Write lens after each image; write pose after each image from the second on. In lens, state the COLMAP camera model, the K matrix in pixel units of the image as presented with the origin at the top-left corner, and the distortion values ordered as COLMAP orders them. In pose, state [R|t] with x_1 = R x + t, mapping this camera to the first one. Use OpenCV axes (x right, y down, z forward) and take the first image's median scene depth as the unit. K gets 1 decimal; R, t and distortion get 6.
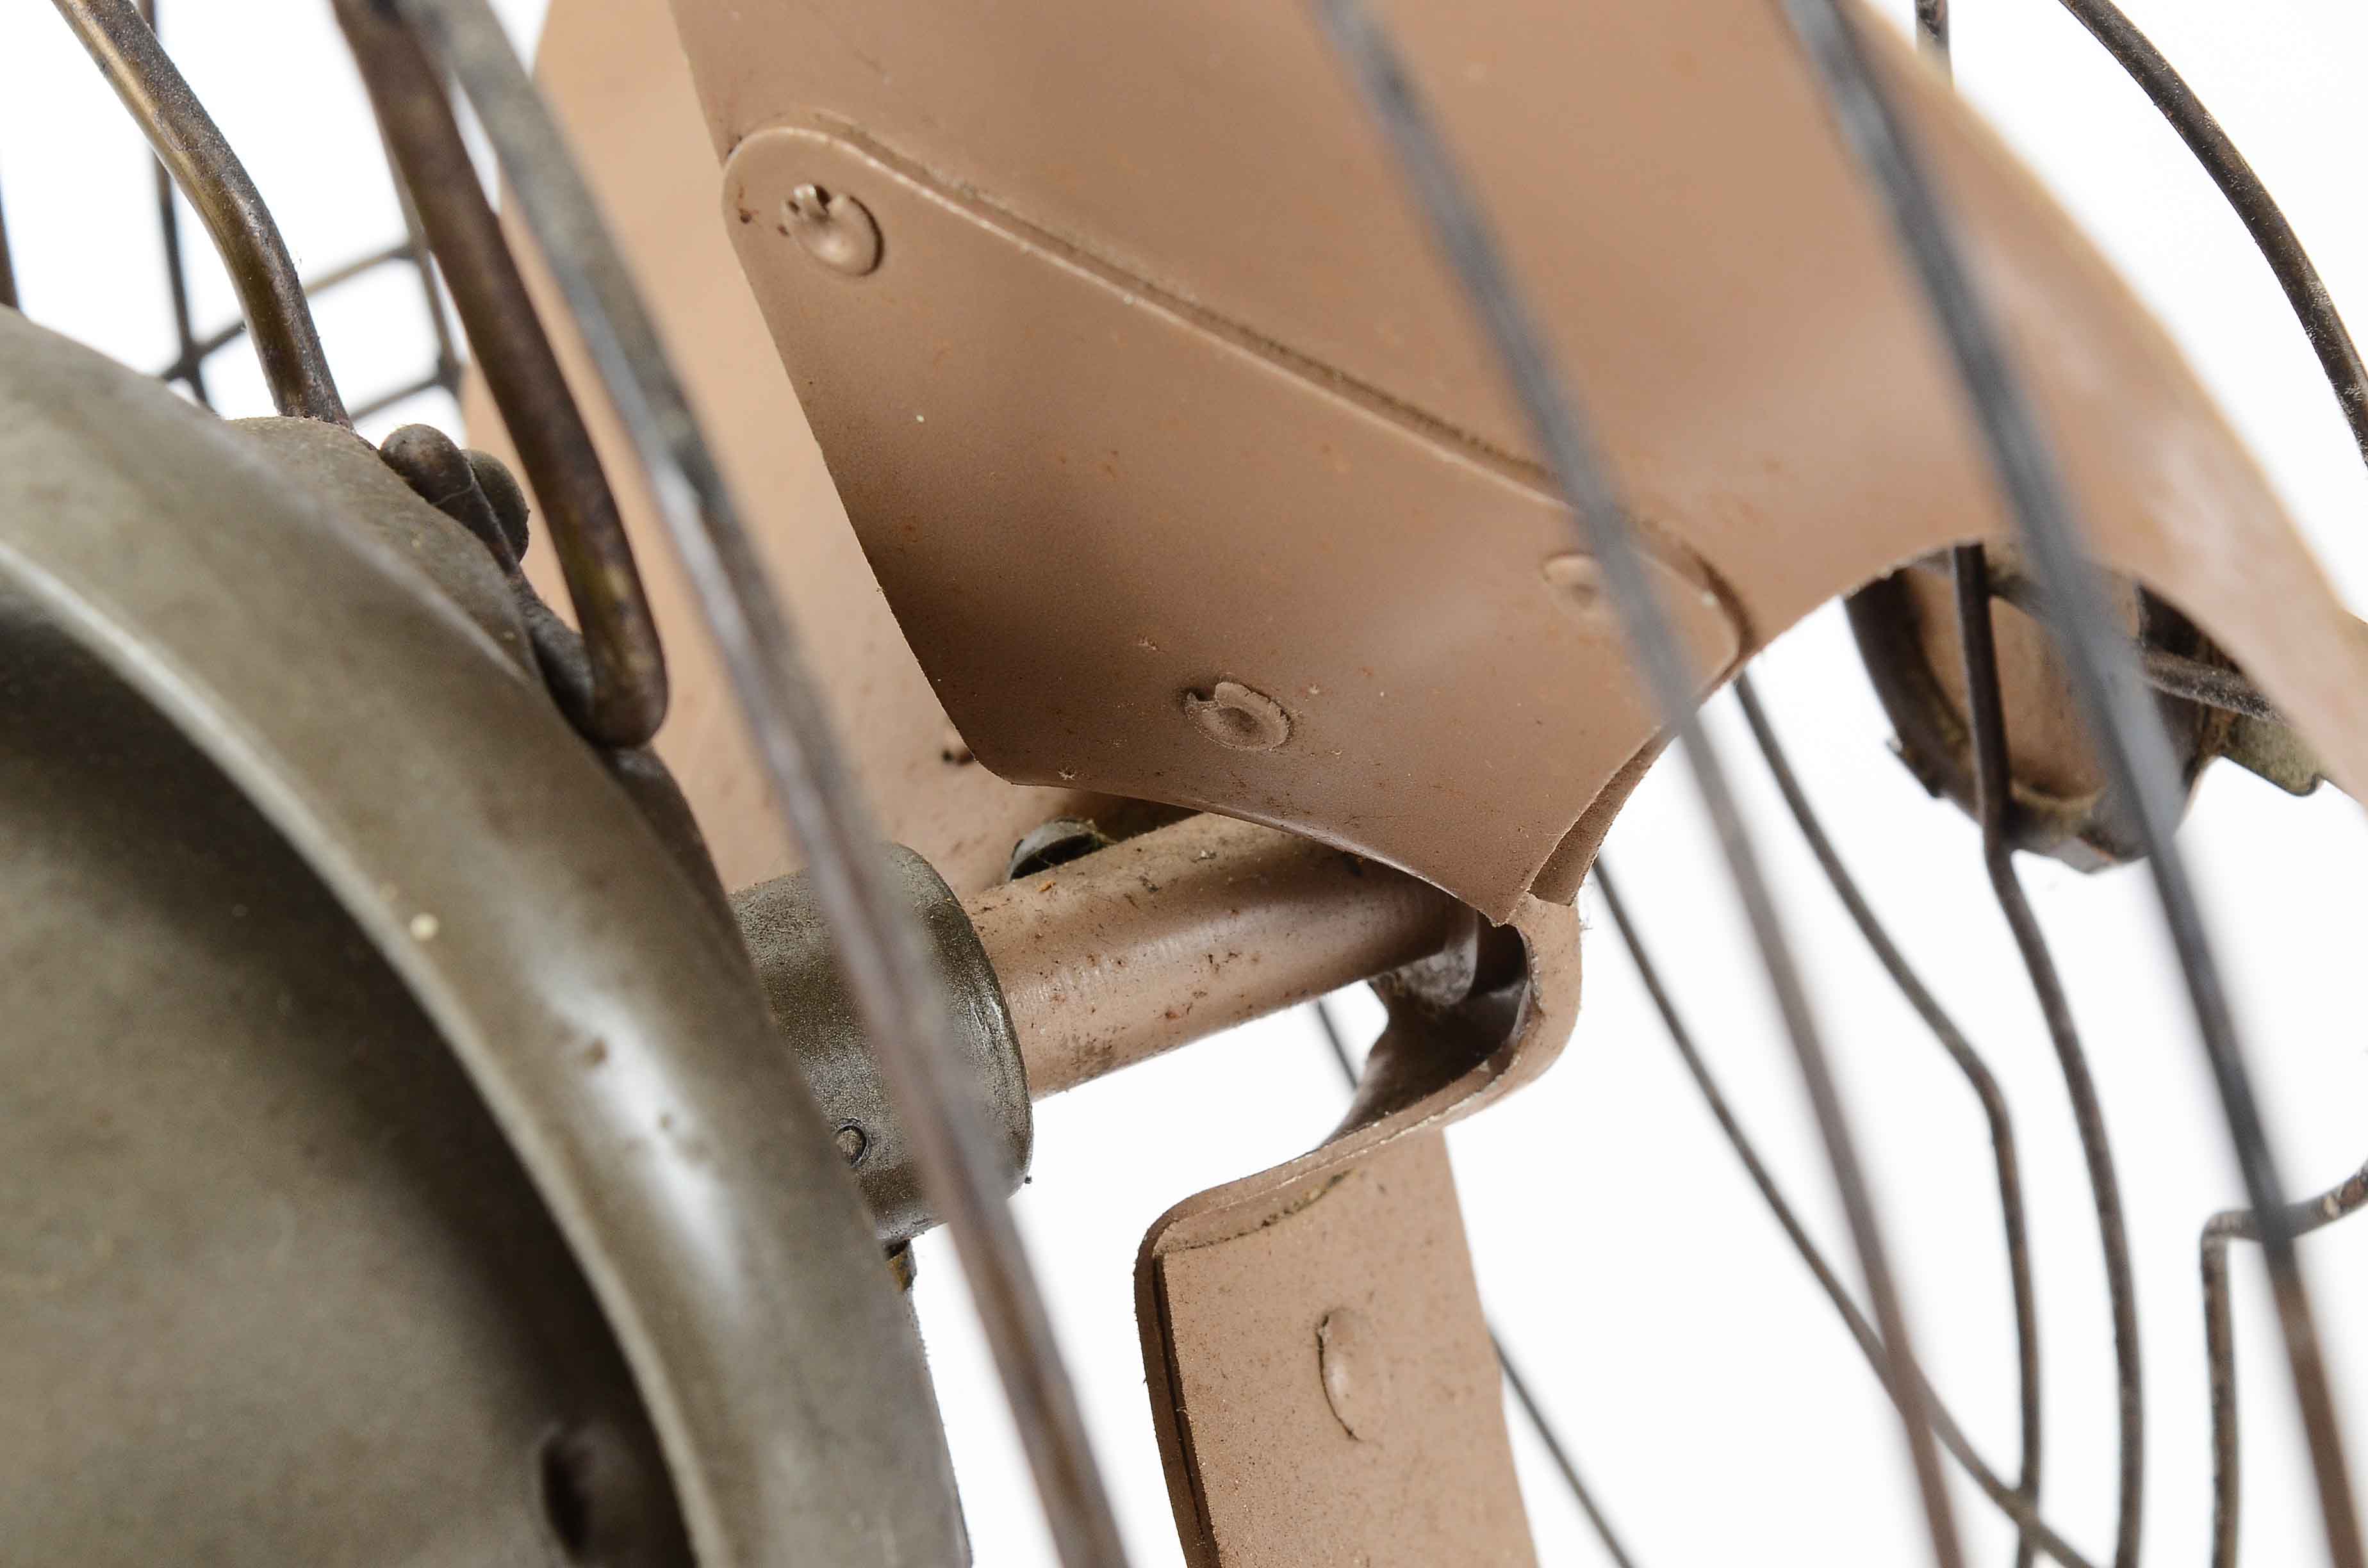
lens RADIAL K [[5155.5, 0, 1184.0], [0, 5155.5, 784.0], [0, 0, 1]] dist [0.052191, -0.114087]
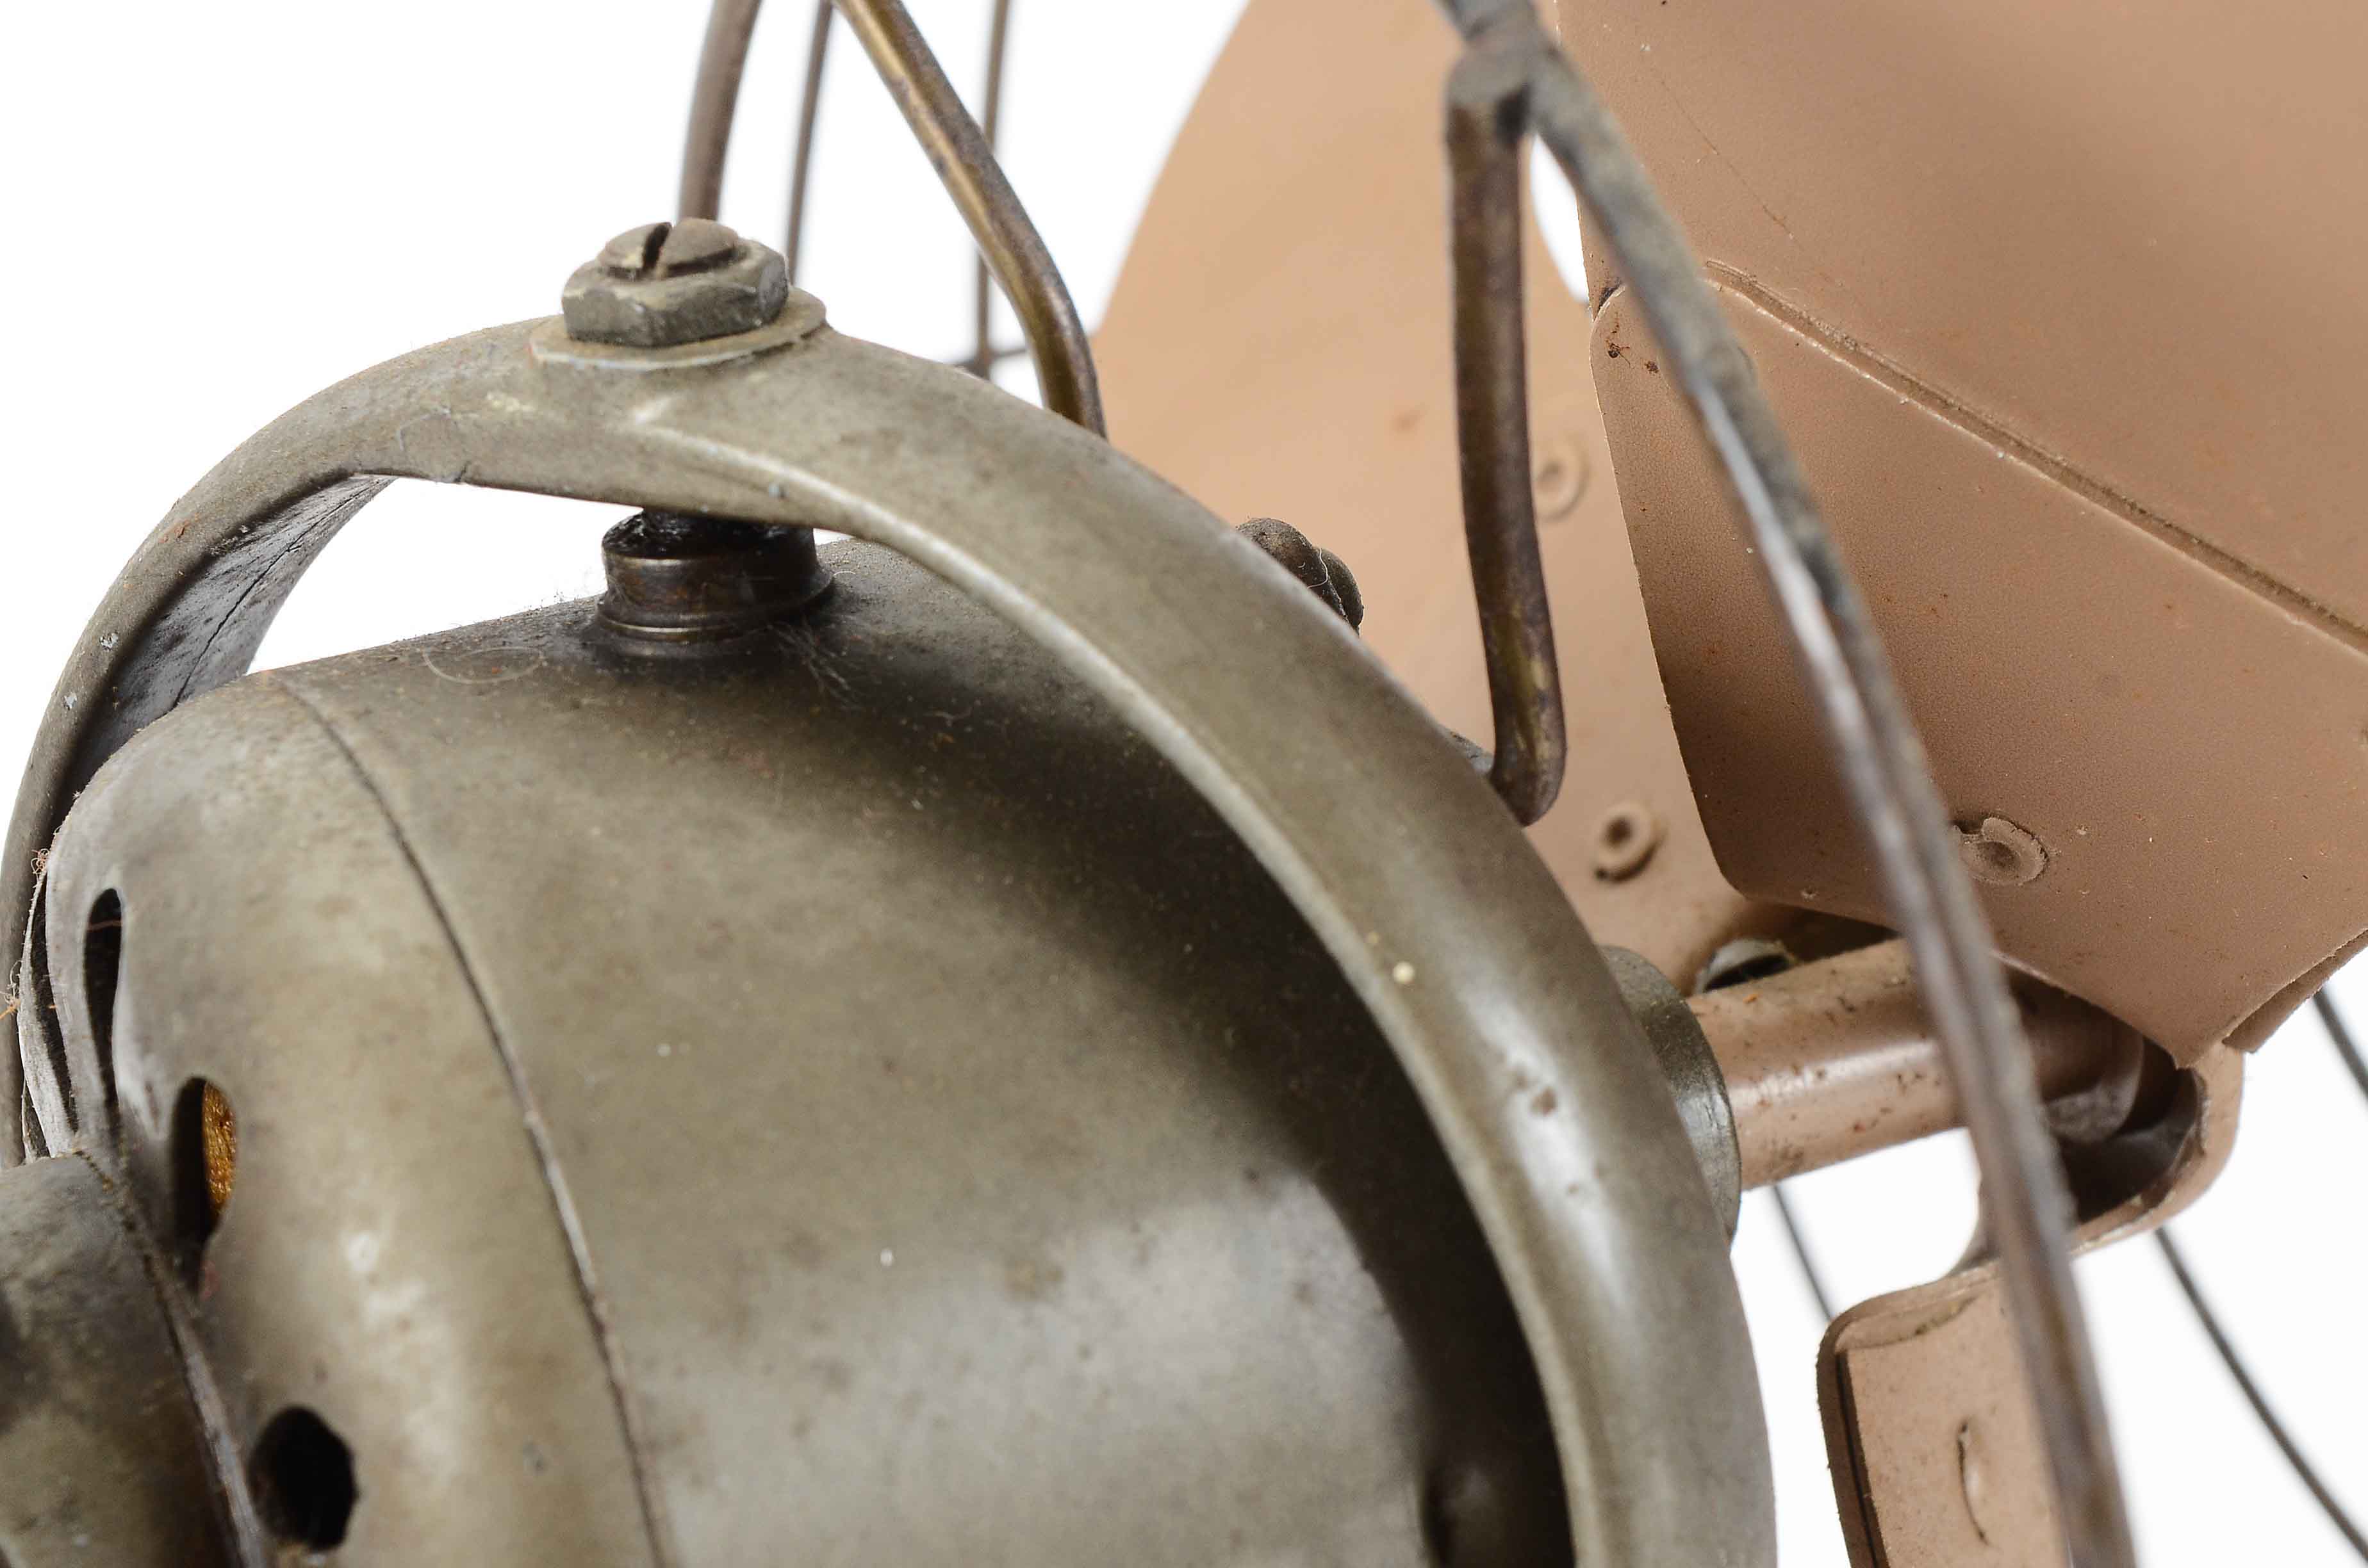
lens RADIAL K [[5155.5, 0, 1184.0], [0, 5155.5, 784.0], [0, 0, 1]] dist [0.052191, -0.114087]
pose [[0.996679, 0.079887, 0.015805, -0.168293], [-0.079268, 0.996184, -0.036520, 0.024567], [-0.018662, 0.035146, 0.999208, -0.069058]]
